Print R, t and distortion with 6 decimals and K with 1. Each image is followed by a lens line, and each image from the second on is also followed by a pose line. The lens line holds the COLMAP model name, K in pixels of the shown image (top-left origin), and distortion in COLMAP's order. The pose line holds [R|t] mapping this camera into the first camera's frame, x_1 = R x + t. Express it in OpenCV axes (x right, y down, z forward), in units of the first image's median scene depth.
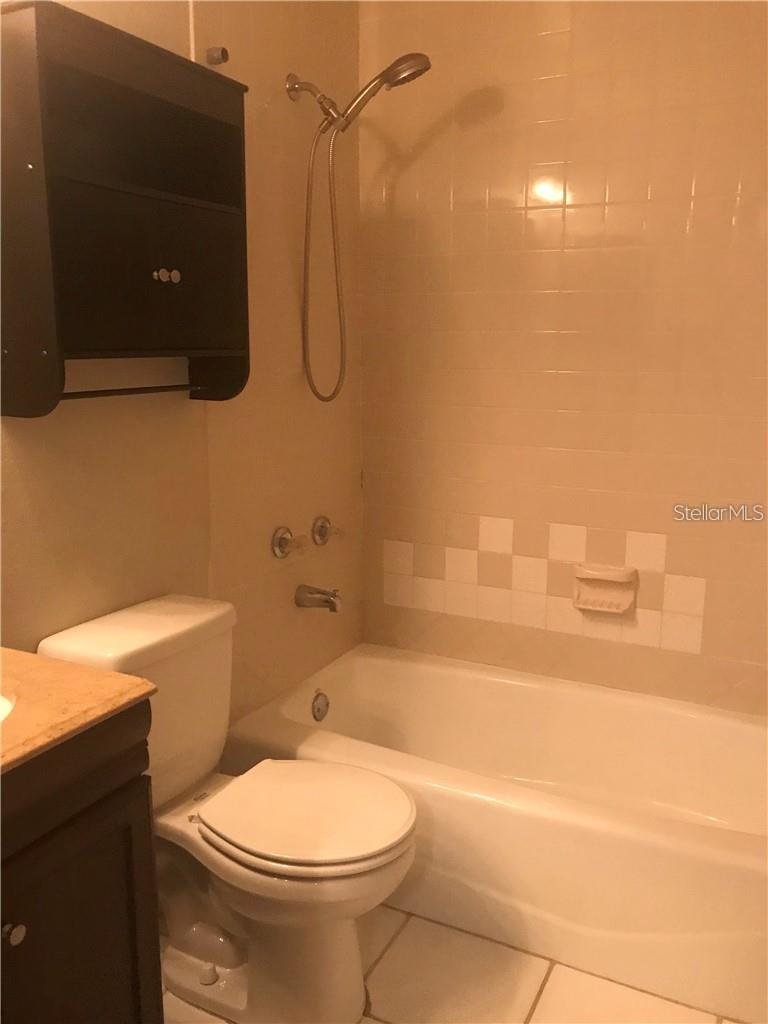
lens RADIAL K [[863.2, 0, 384.0], [0, 863.2, 512.0], [0, 0, 1]] dist [0.077172, -0.166148]
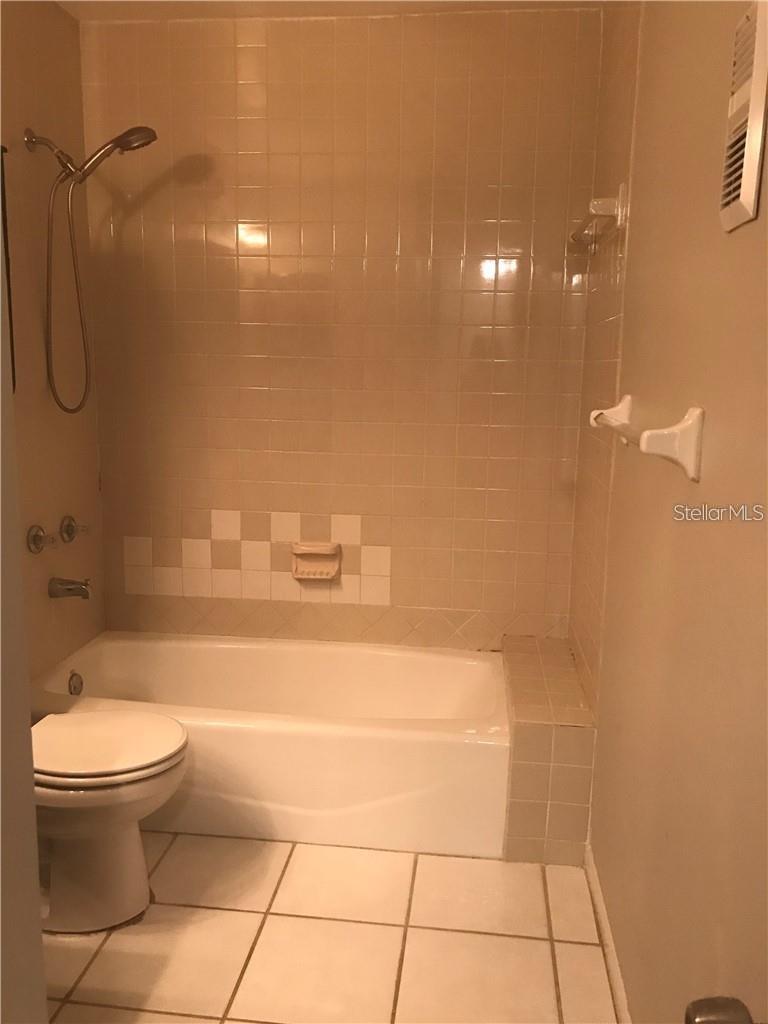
lens RADIAL K [[863.2, 0, 384.0], [0, 863.2, 512.0], [0, 0, 1]] dist [0.077172, -0.166148]
pose [[0.939390, -0.044833, 0.339907, -0.075837], [0.050882, 0.998665, -0.008898, 0.032867], [-0.339054, 0.025654, 0.940417, -0.212211]]
